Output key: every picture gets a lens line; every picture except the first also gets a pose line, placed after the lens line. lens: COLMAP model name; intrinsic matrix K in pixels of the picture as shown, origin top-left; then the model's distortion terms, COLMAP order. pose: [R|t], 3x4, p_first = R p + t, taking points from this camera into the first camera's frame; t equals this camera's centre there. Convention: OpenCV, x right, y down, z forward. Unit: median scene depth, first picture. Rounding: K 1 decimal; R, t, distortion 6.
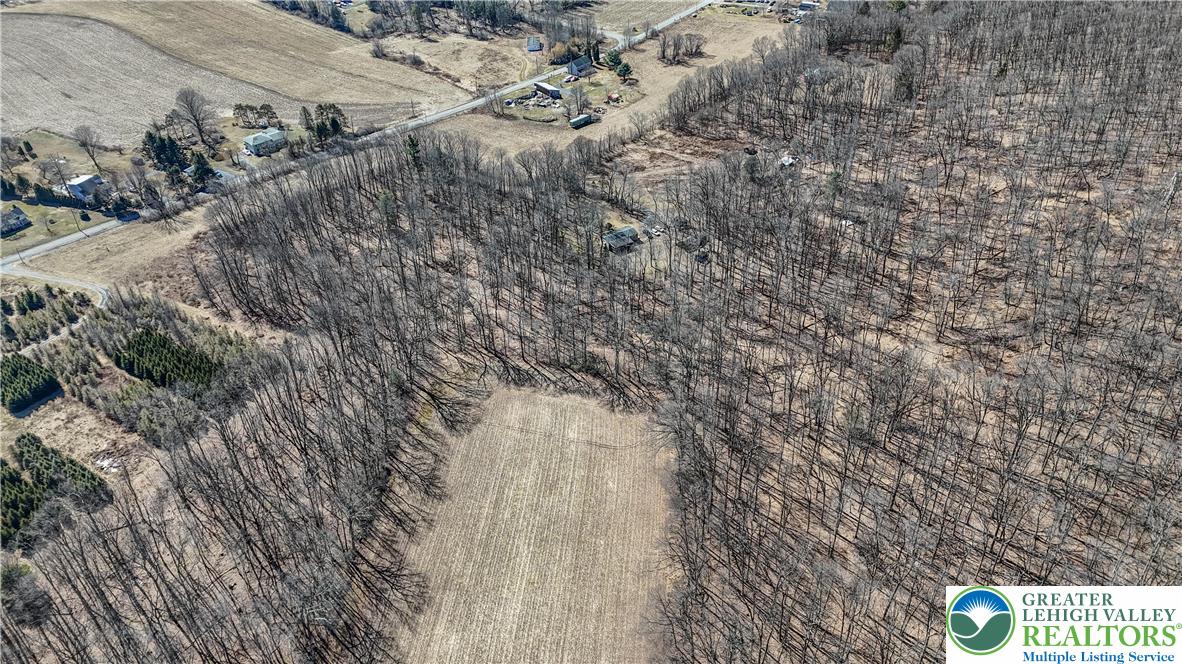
lens RADIAL K [[864.6, 0, 591.0], [0, 864.6, 332.0], [0, 0, 1]] dist [0.056593, -0.033495]
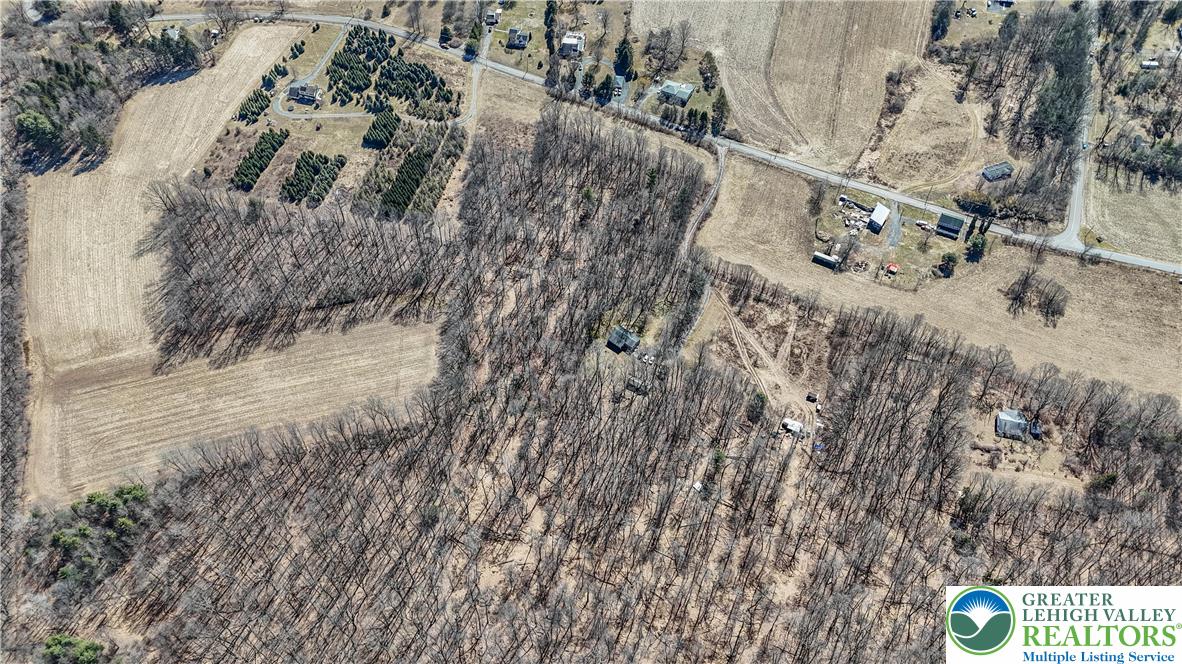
lens RADIAL K [[866.5, 0, 595.3], [0, 866.5, 332.9], [0, 0, 1]] dist [0.083798, -0.096802]
pose [[0.328464, 0.786287, -0.523320, 0.637640], [-0.577381, 0.605636, 0.547572, -0.736781], [0.747491, 0.122298, 0.652917, 0.106747]]
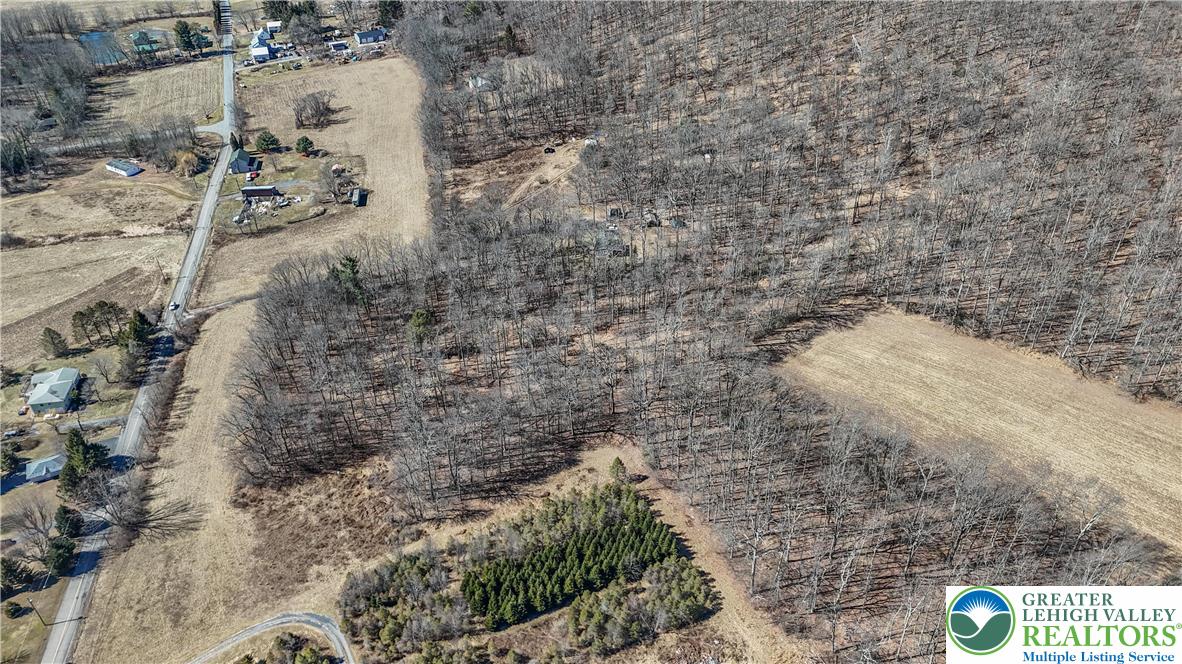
lens RADIAL K [[864.6, 0, 591.0], [0, 864.6, 332.0], [0, 0, 1]] dist [0.056593, -0.033495]
pose [[0.558346, -0.471472, 0.682615, -0.655725], [0.508757, 0.844525, 0.167163, -0.184992], [-0.655299, 0.253950, 0.711402, 0.296571]]
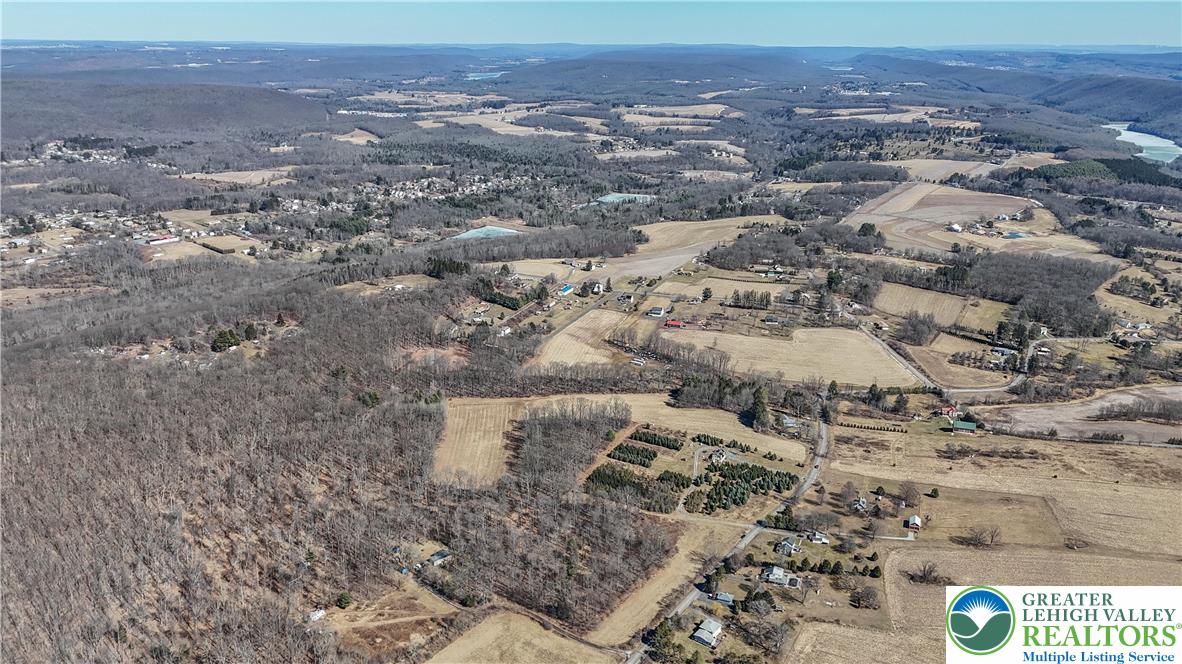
lens RADIAL K [[864.6, 0, 591.0], [0, 864.6, 332.0], [0, 0, 1]] dist [0.056593, -0.033495]
pose [[-0.991315, 0.043705, -0.124036, -0.067423], [-0.080075, 0.547571, 0.832919, -1.738527], [0.104322, 0.835617, -0.539315, 1.485715]]
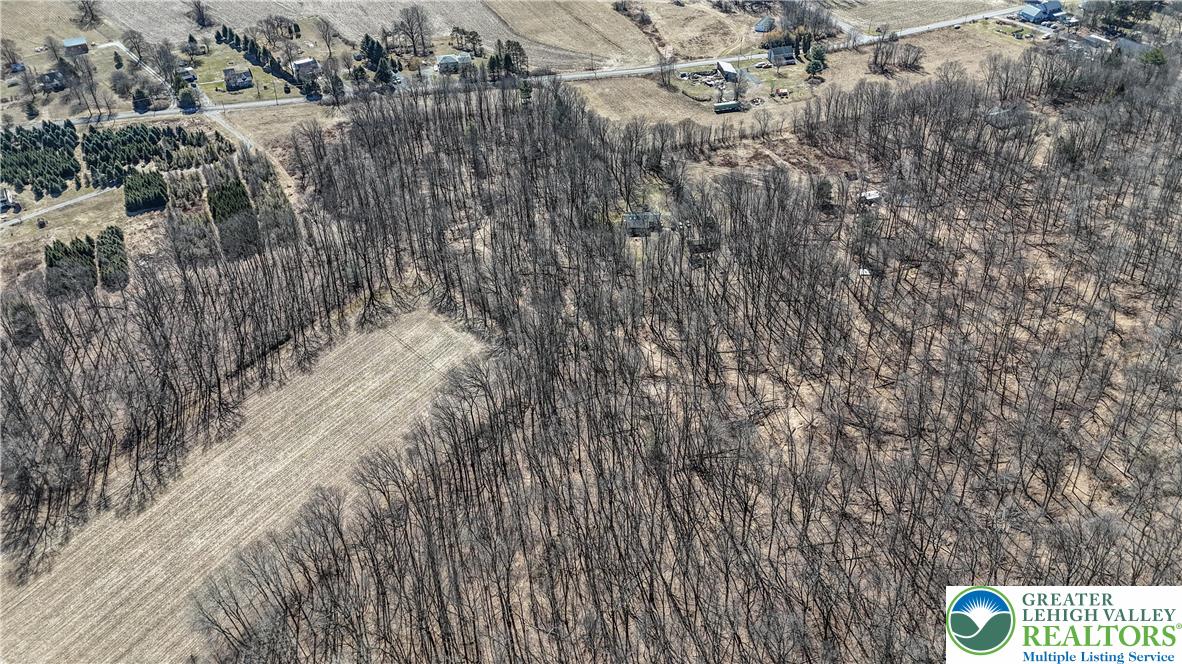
lens RADIAL K [[864.6, 0, 591.0], [0, 864.6, 332.0], [0, 0, 1]] dist [0.056593, -0.033495]
pose [[0.862448, 0.324184, -0.388701, 0.388500], [-0.307621, 0.945577, 0.106081, -0.067985], [0.401936, 0.028084, 0.915237, 0.038829]]
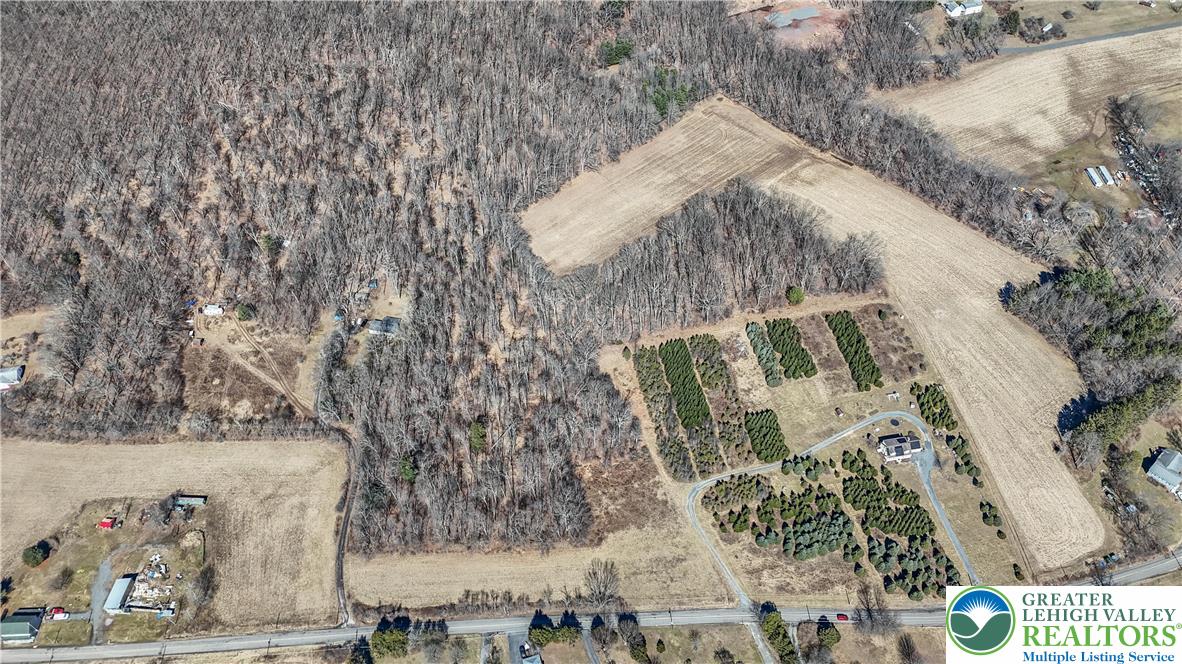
lens RADIAL K [[866.5, 0, 595.3], [0, 866.5, 332.9], [0, 0, 1]] dist [0.083798, -0.096802]
pose [[-0.708006, -0.526026, 0.471194, -0.782124], [0.453610, 0.172643, 0.874318, -1.060146], [-0.541263, 0.832761, 0.116379, 0.615744]]
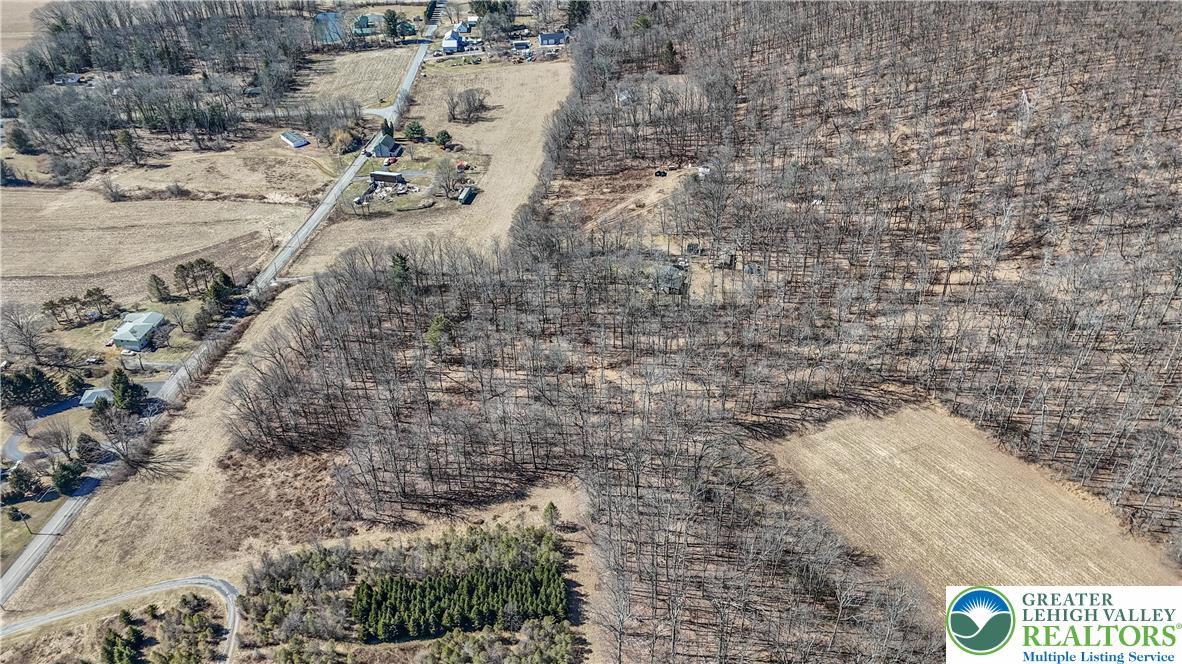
lens RADIAL K [[864.6, 0, 591.0], [0, 864.6, 332.0], [0, 0, 1]] dist [0.056593, -0.033495]
pose [[0.789259, -0.349595, 0.504831, -0.507937], [0.375217, 0.925352, 0.054186, -0.129232], [-0.486090, 0.146654, 0.861516, 0.188117]]
